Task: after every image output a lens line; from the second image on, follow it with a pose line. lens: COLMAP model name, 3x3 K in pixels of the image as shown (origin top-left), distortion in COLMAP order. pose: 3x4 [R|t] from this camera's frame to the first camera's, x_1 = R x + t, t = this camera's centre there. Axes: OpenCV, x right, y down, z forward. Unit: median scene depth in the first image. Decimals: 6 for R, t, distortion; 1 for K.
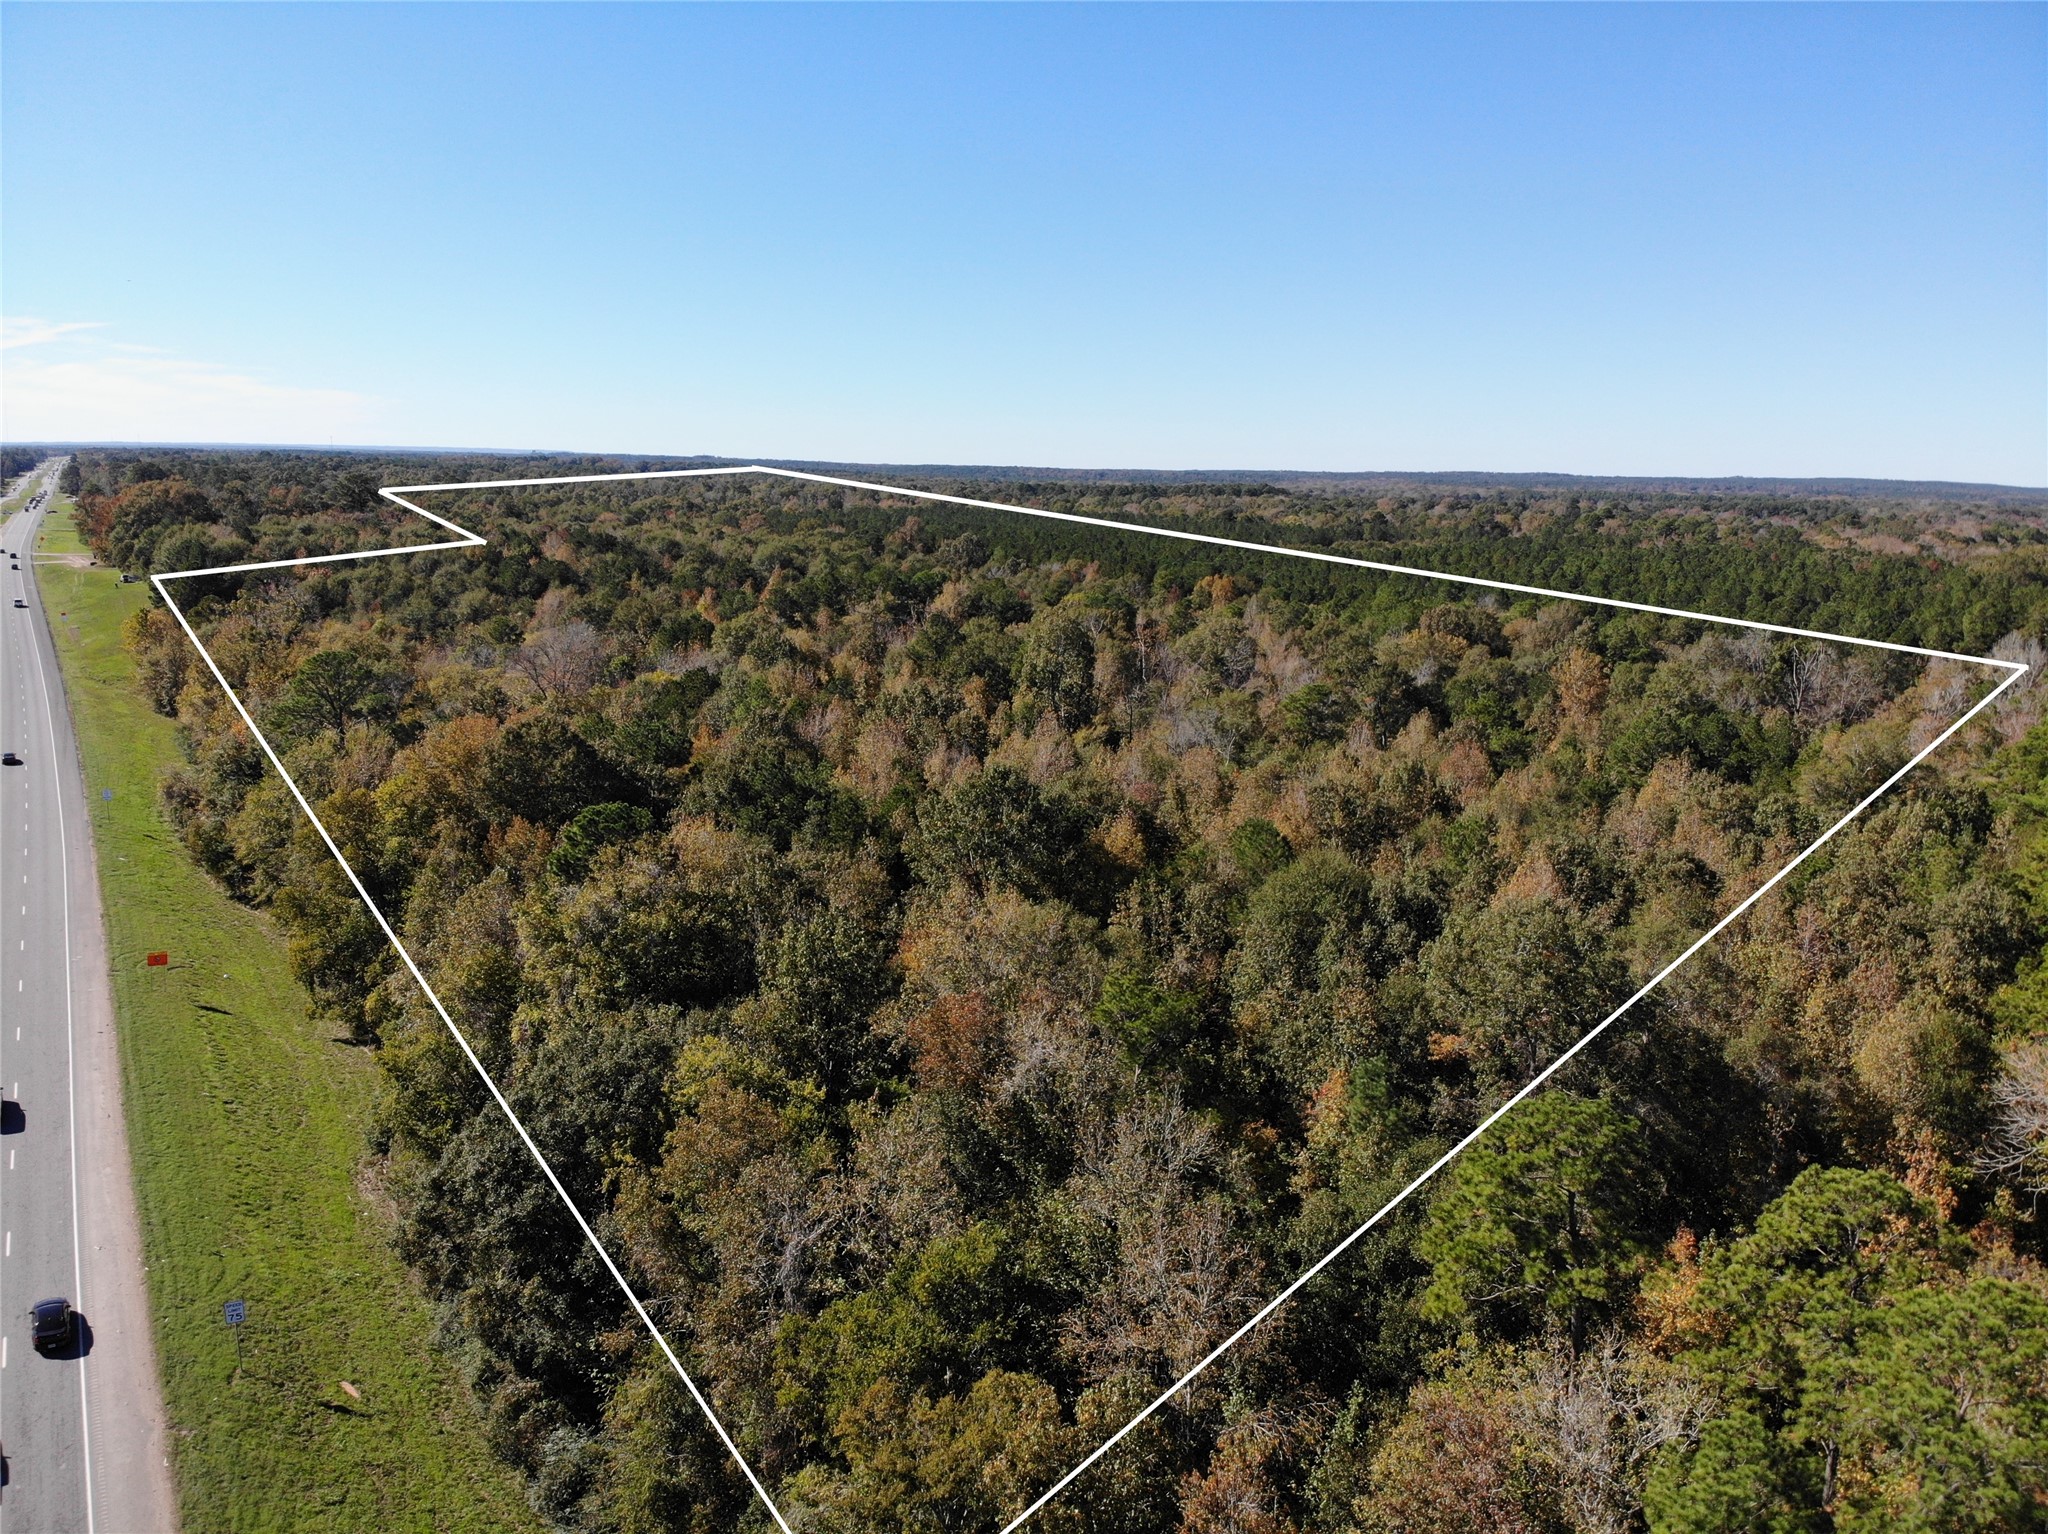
lens RADIAL K [[1388.8, 0, 1025.1], [0, 1388.8, 869.8], [0, 0, 1]] dist [0.154722, -0.294257]
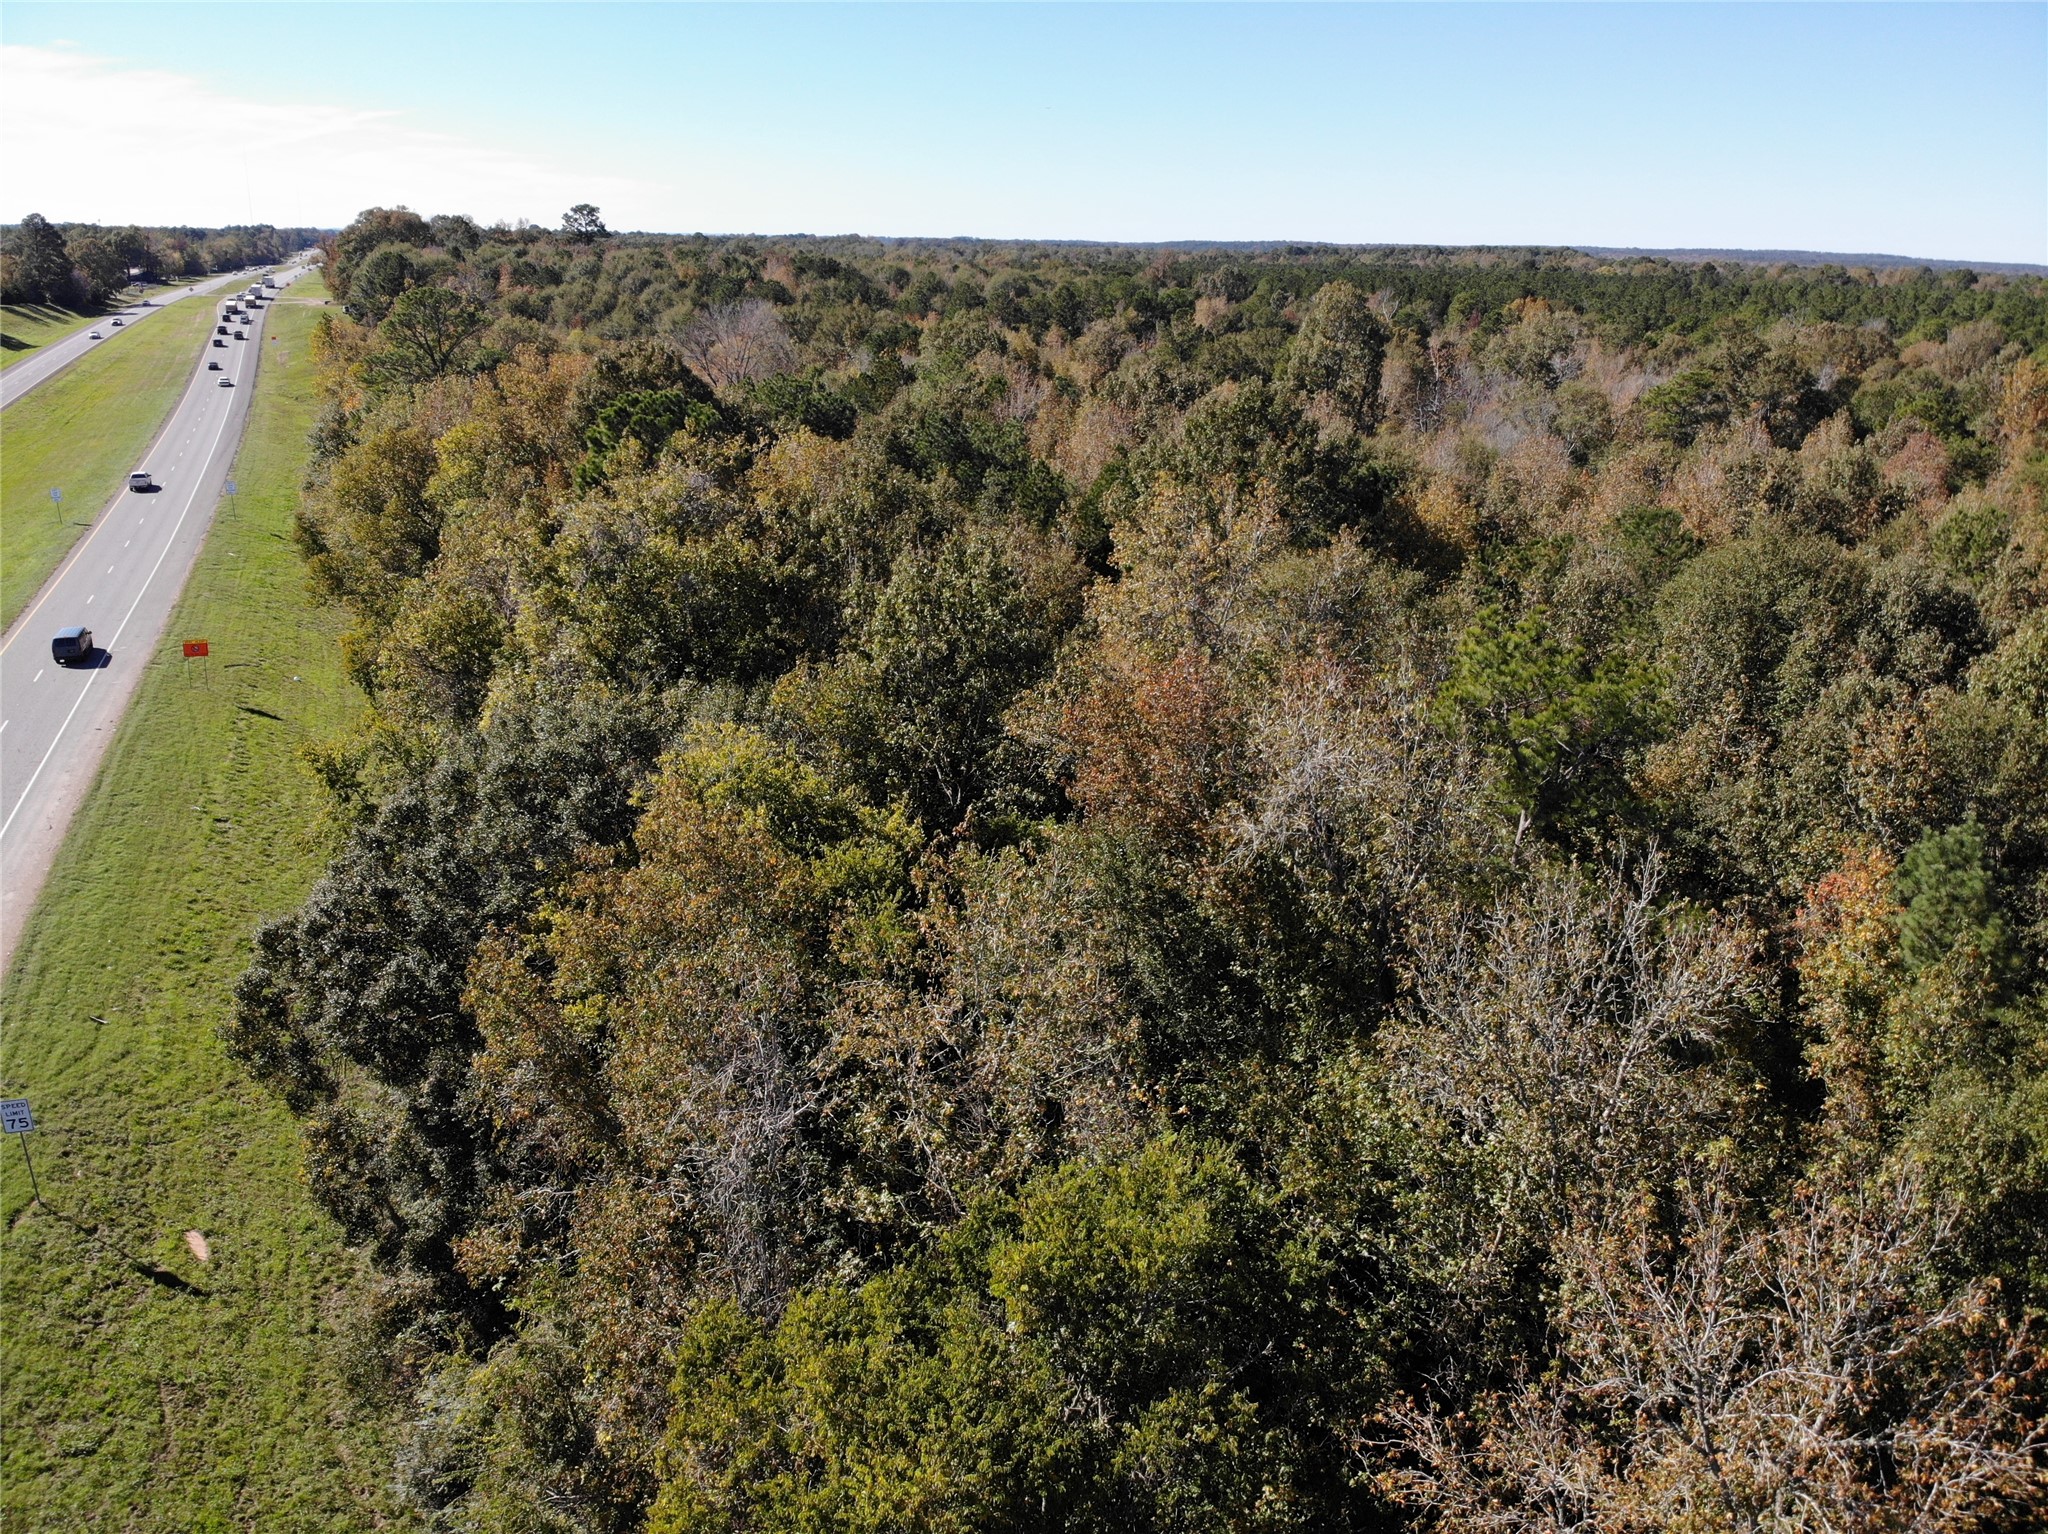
lens RADIAL K [[1428.0, 0, 986.7], [0, 1428.0, 794.7], [0, 0, 1]] dist [0.207185, -0.342758]
pose [[0.980910, 0.050189, -0.187876, -0.007730], [-0.032329, 0.994764, 0.096954, 0.076714], [0.191758, -0.089029, 0.977396, 0.383899]]
